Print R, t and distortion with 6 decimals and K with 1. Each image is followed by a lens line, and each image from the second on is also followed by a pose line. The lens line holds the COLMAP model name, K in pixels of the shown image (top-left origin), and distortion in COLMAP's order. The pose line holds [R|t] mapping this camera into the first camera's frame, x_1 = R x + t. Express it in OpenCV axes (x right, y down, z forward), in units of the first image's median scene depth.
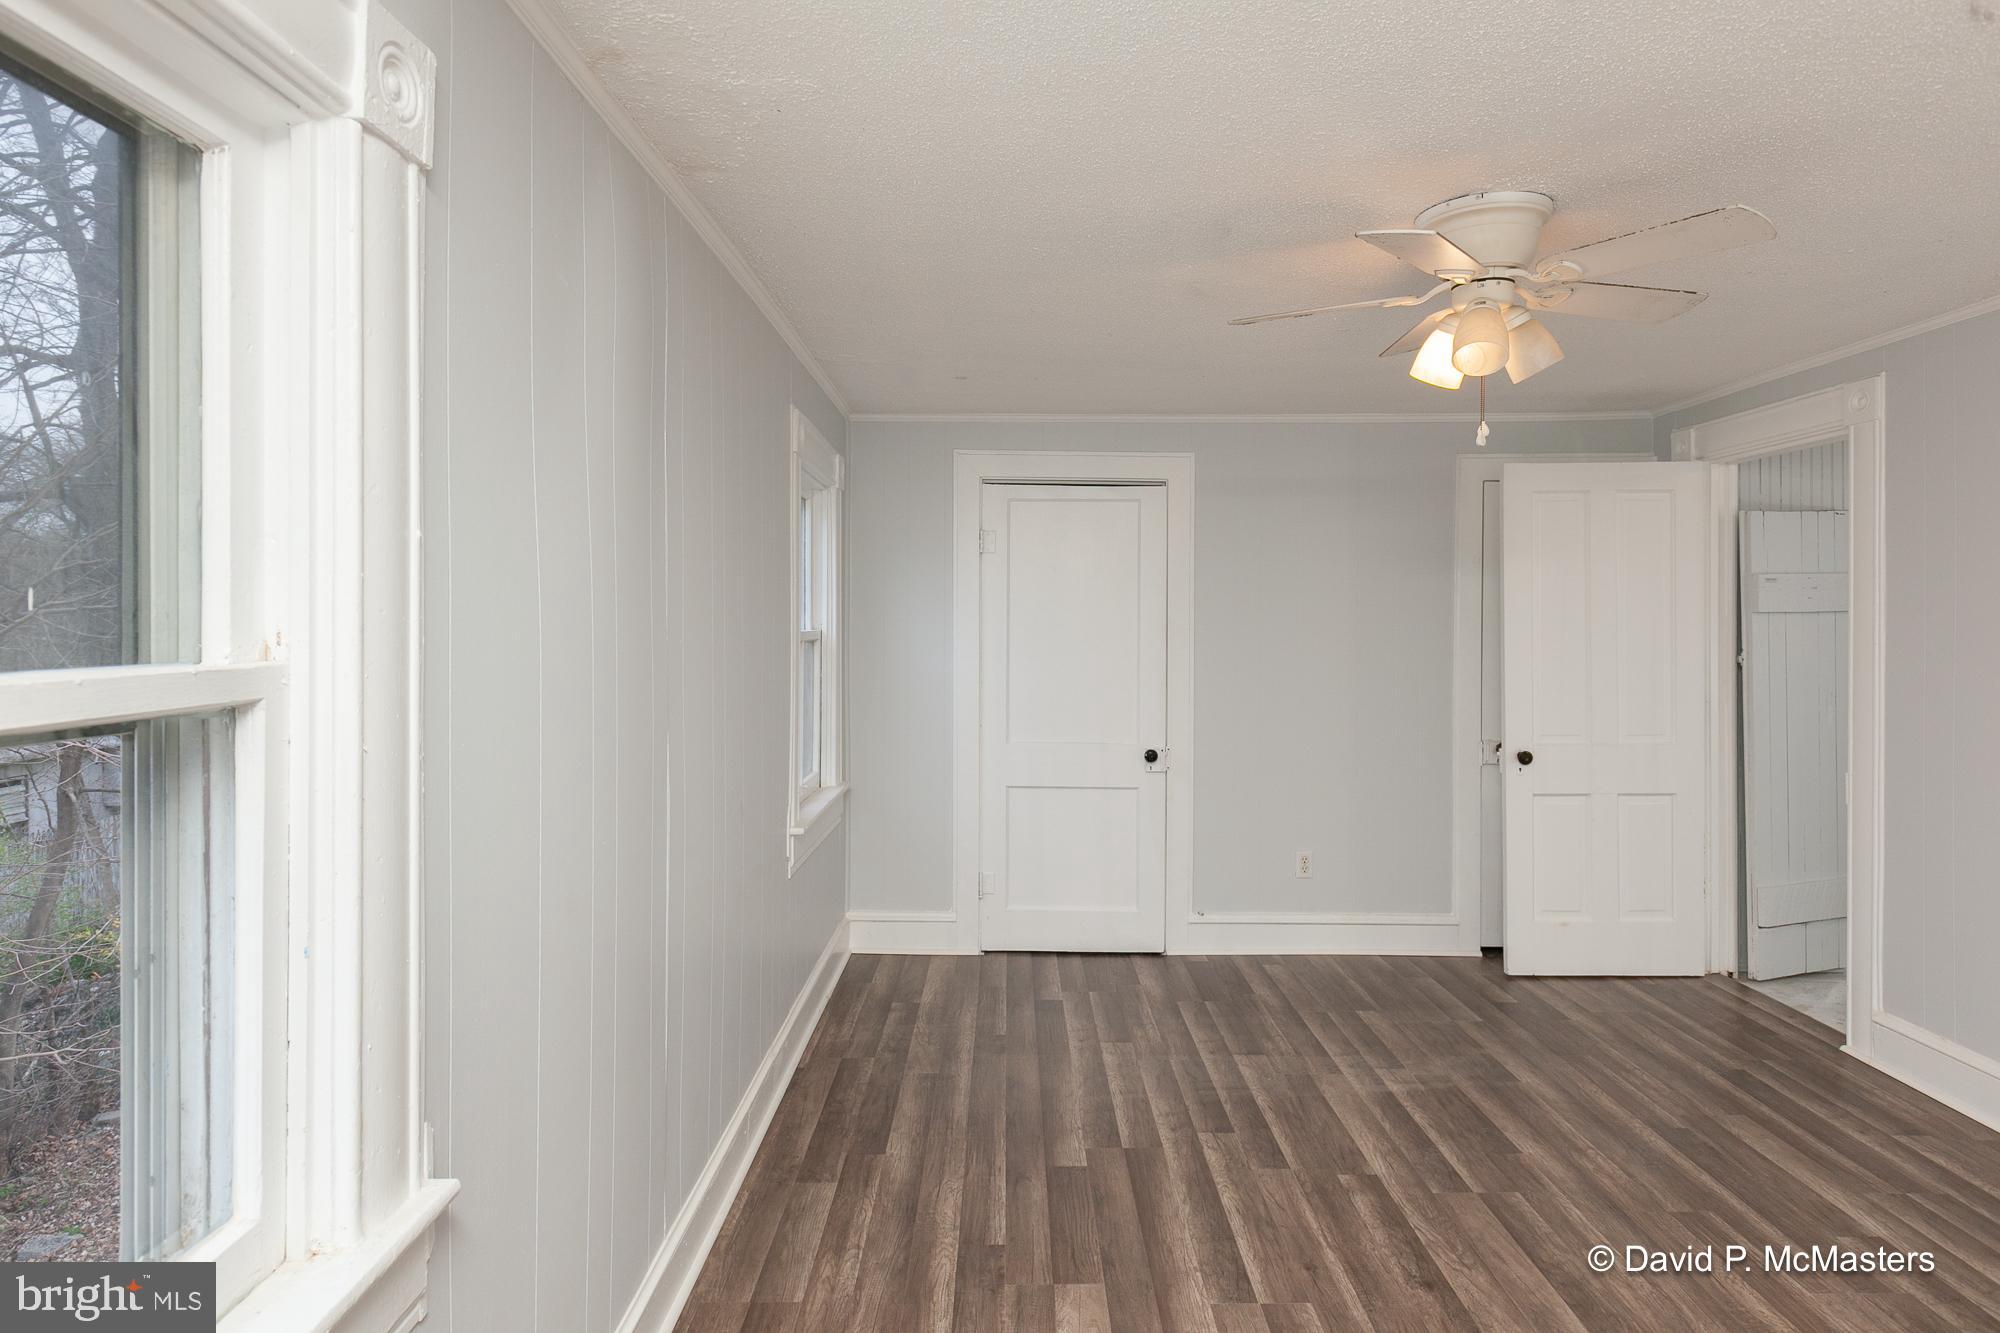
lens RADIAL K [[1150.9, 0, 988.7], [0, 1150.9, 633.7], [0, 0, 1]] dist [0.001434, -0.004293]
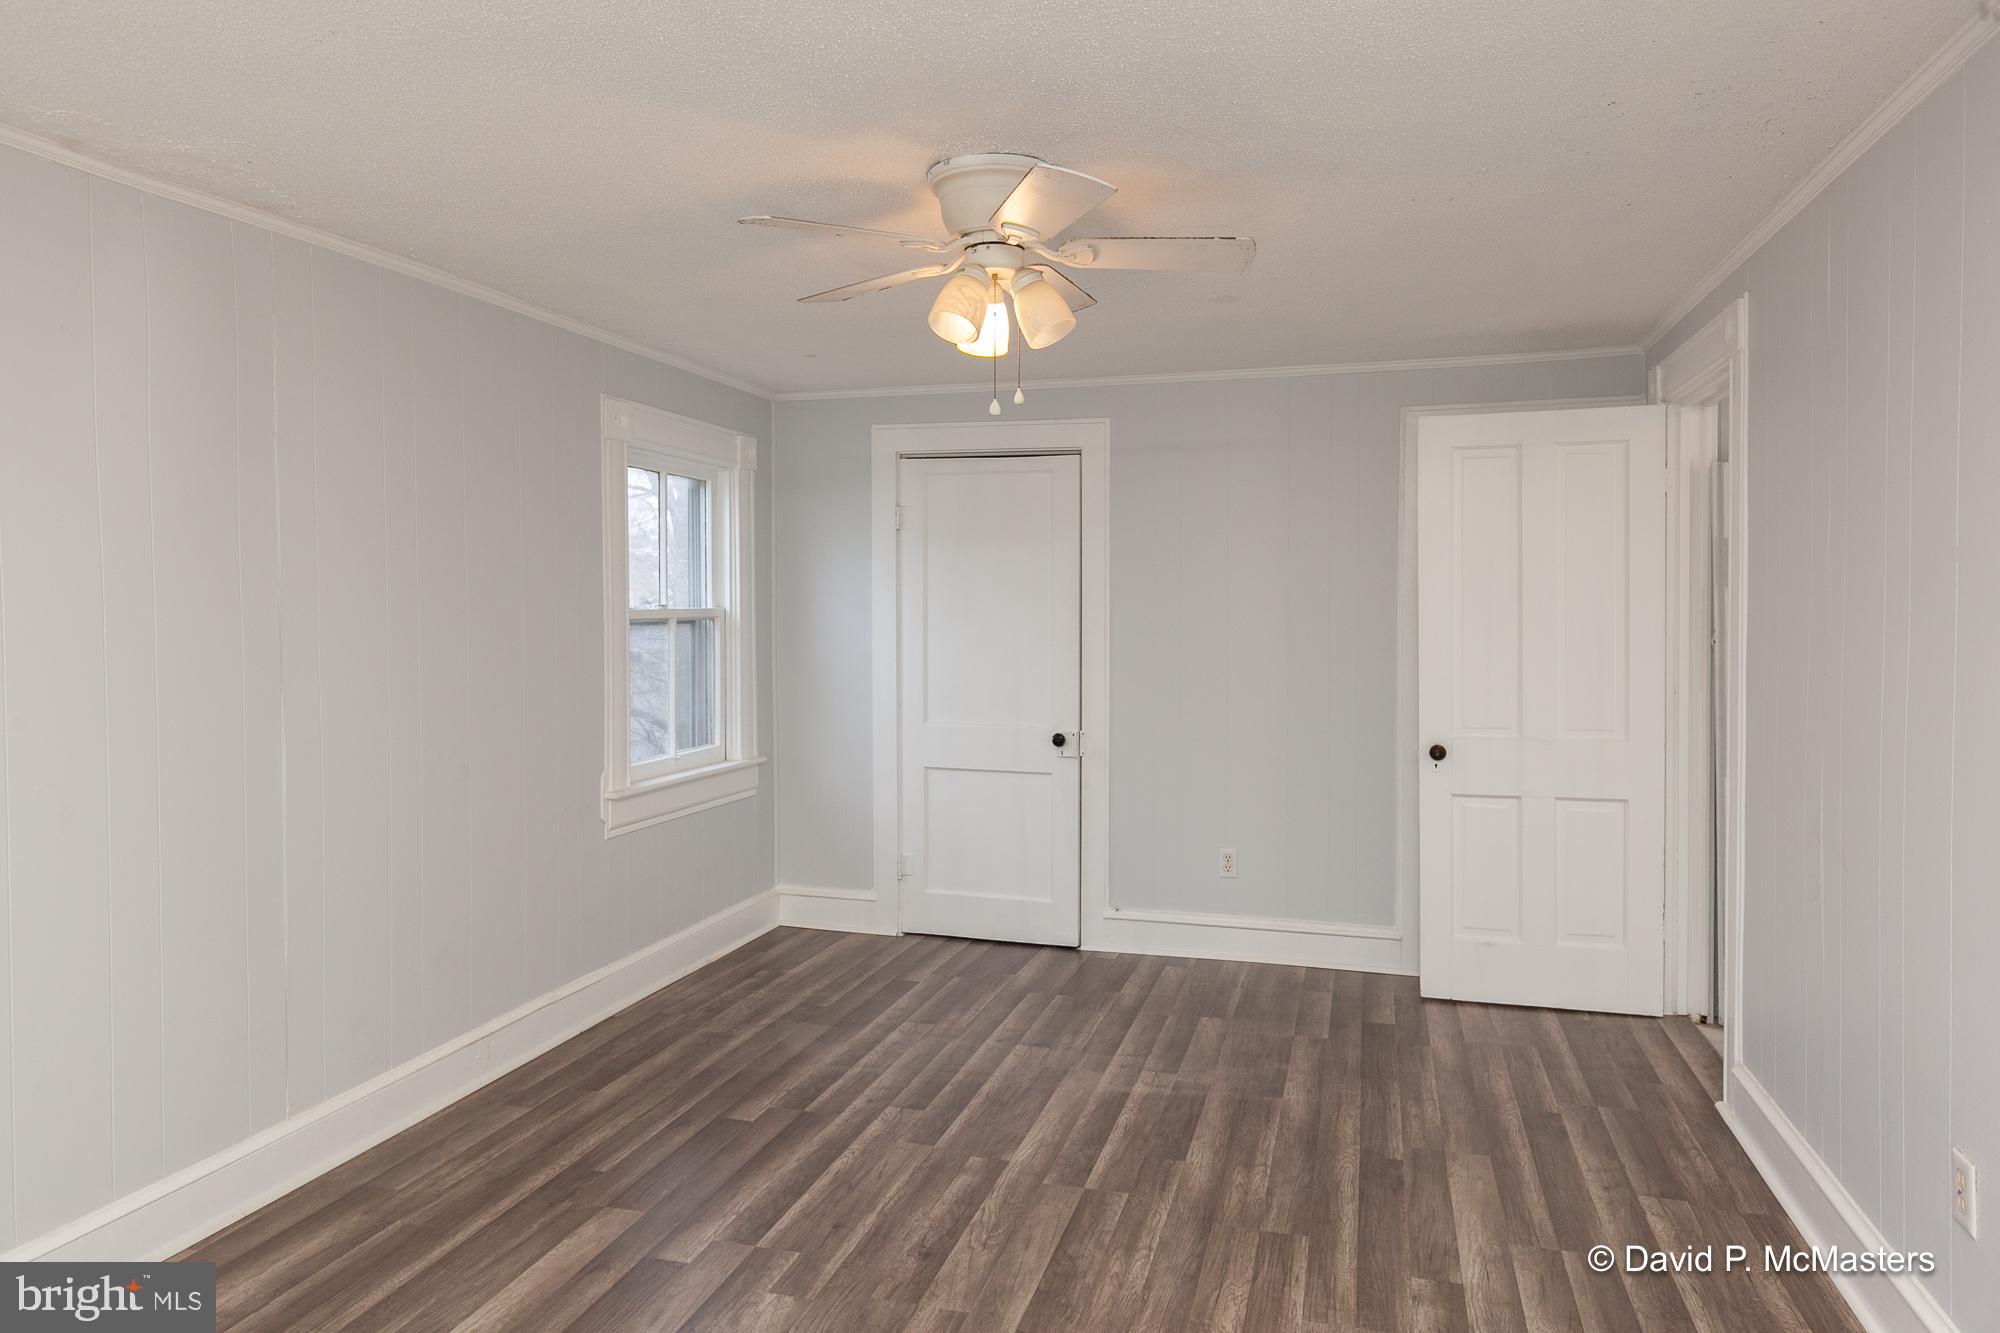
lens RADIAL K [[1265.3, 0, 999.7], [0, 1265.3, 647.4], [0, 0, 1]] dist [-0.006111, -0.000203]
pose [[0.961143, 0.007684, -0.275946, 0.525711], [-0.000661, 0.999674, 0.025535, 0.003911], [0.276052, -0.024360, 0.960834, -0.022919]]
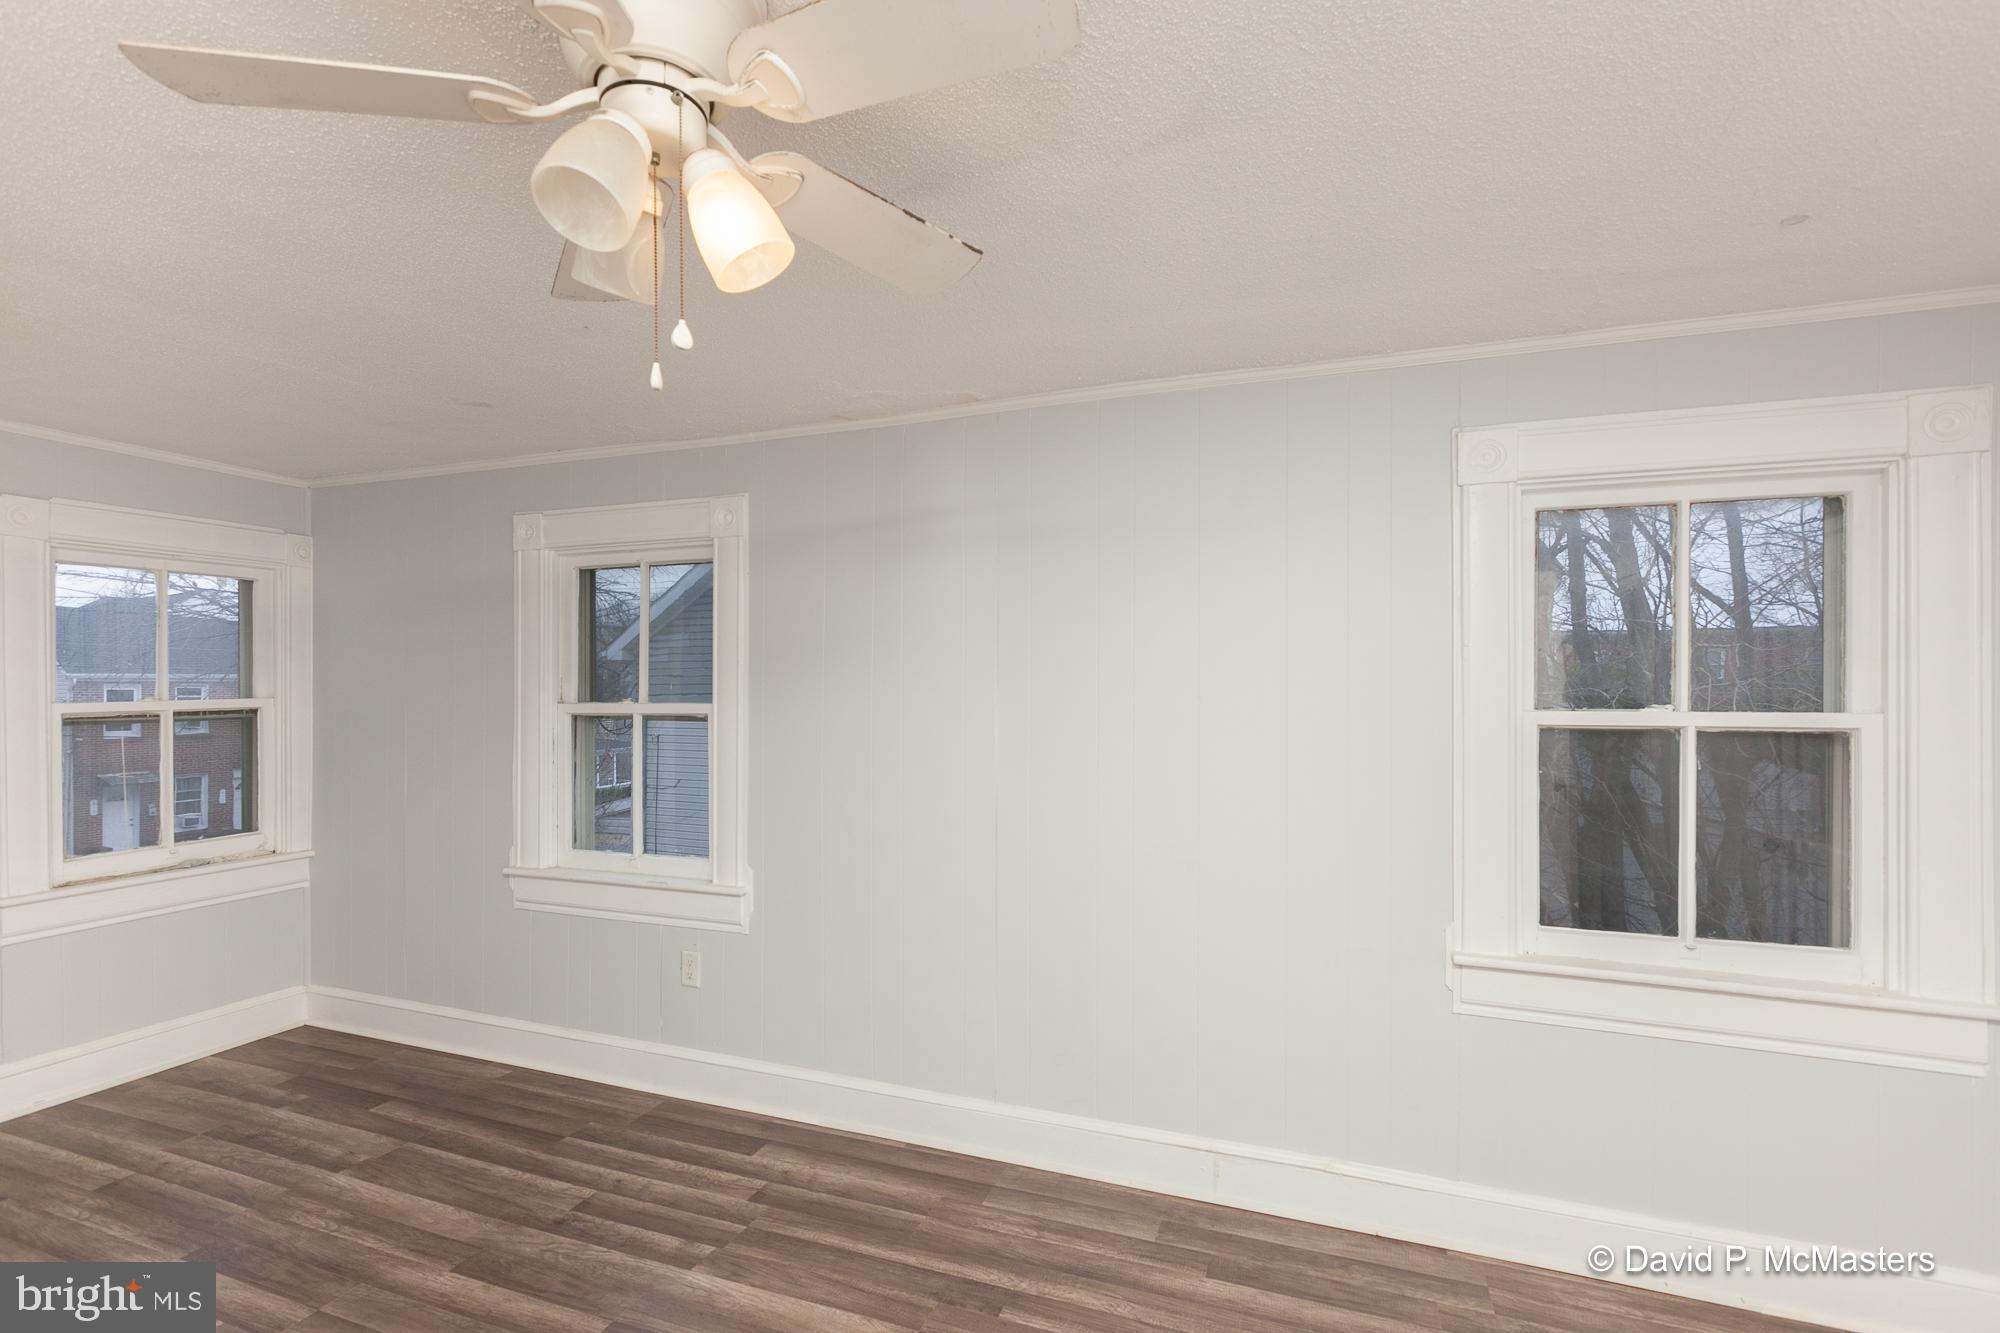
lens RADIAL K [[921.1, 0, 1002.0], [0, 921.1, 679.8], [0, 0, 1]] dist [0.004106, -0.002692]
pose [[-0.344067, -0.003947, -0.938937, 0.594415], [-0.014864, 0.999889, 0.001244, -0.029839], [0.938827, 0.014385, -0.344088, 0.963455]]
